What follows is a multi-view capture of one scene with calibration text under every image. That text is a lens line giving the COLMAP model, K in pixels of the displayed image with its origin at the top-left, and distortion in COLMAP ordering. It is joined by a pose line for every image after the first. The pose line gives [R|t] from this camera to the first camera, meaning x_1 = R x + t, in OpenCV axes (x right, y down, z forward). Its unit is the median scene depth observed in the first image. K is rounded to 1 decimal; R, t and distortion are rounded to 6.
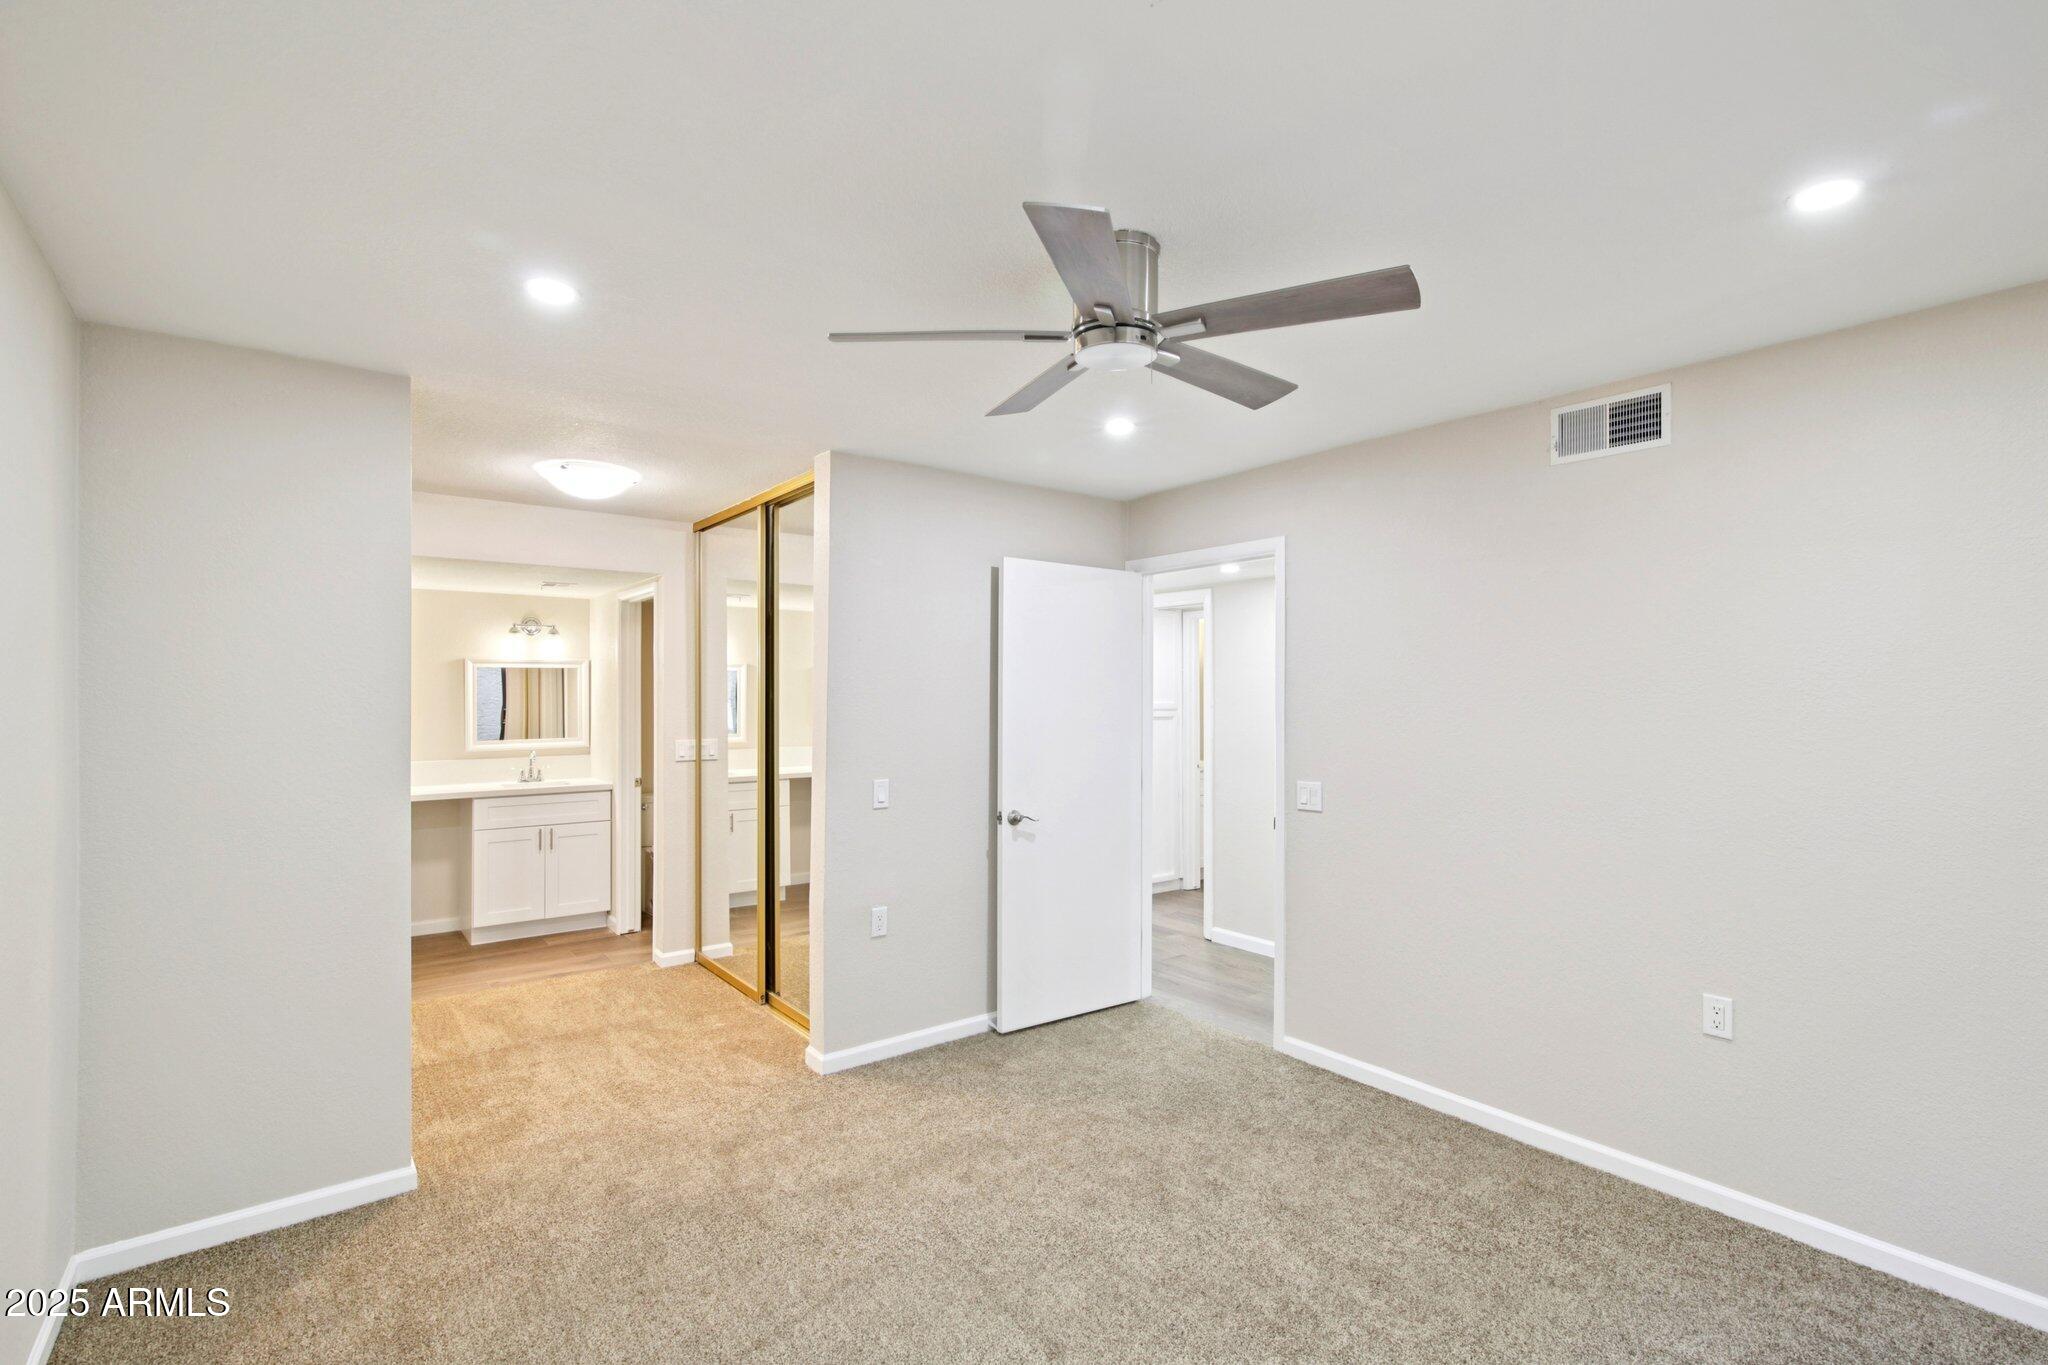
lens RADIAL K [[947.6, 0, 1027.0], [0, 947.6, 694.3], [0, 0, 1]] dist [-0.001081, 0.000558]
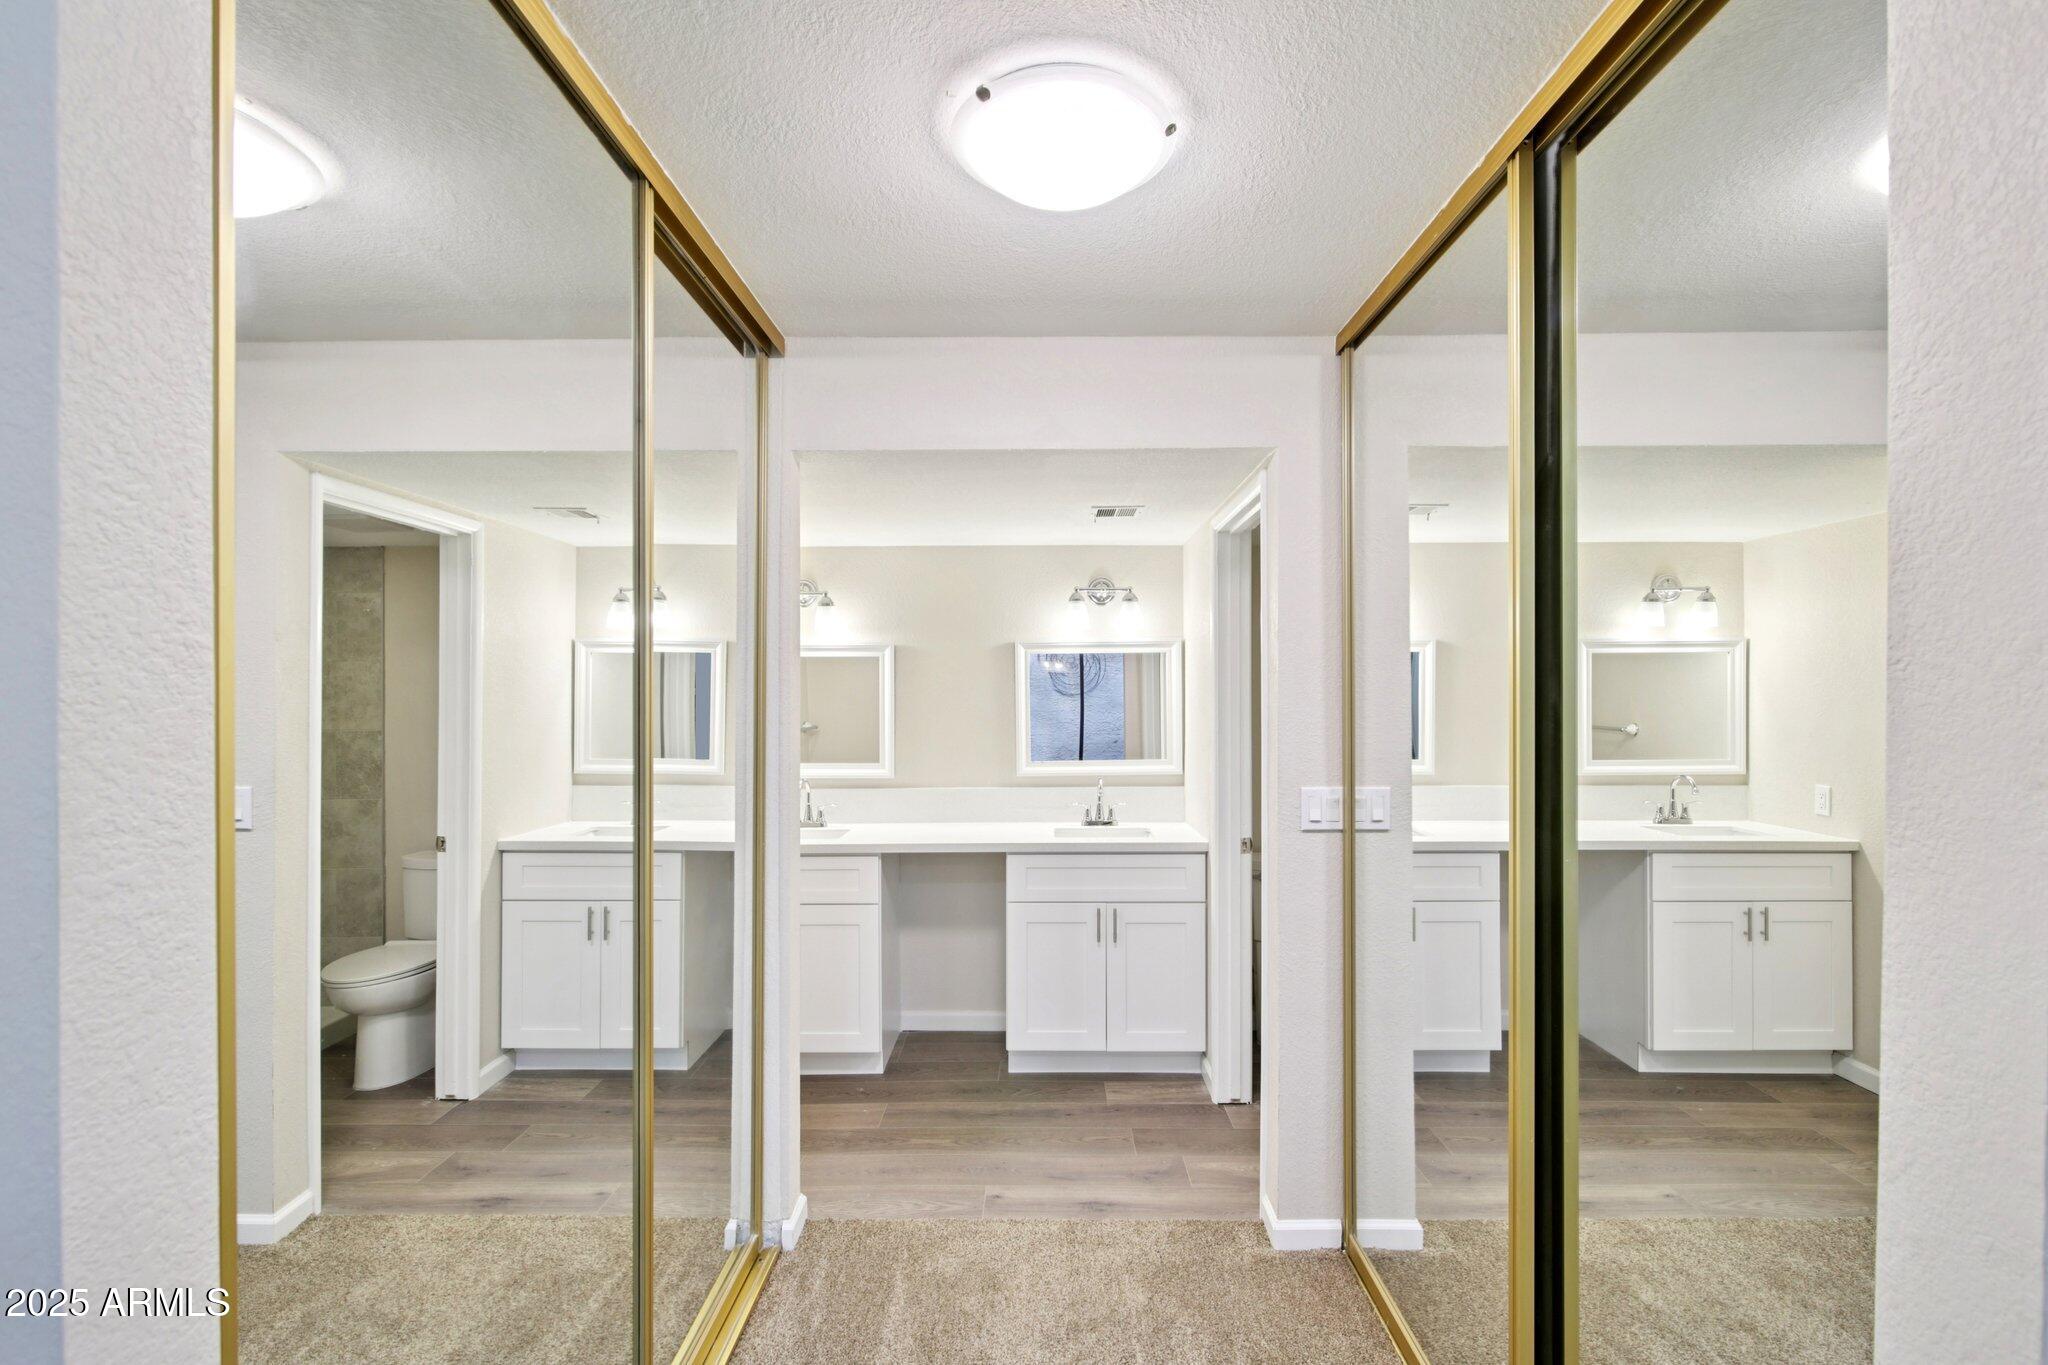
lens RADIAL K [[947.6, 0, 1027.0], [0, 947.6, 694.3], [0, 0, 1]] dist [-0.001081, 0.000558]
pose [[0.784138, 0.000360, -0.620587, -0.167183], [0.000575, 0.999999, 0.001307, -0.000344], [0.620587, -0.001382, 0.784137, 0.494445]]
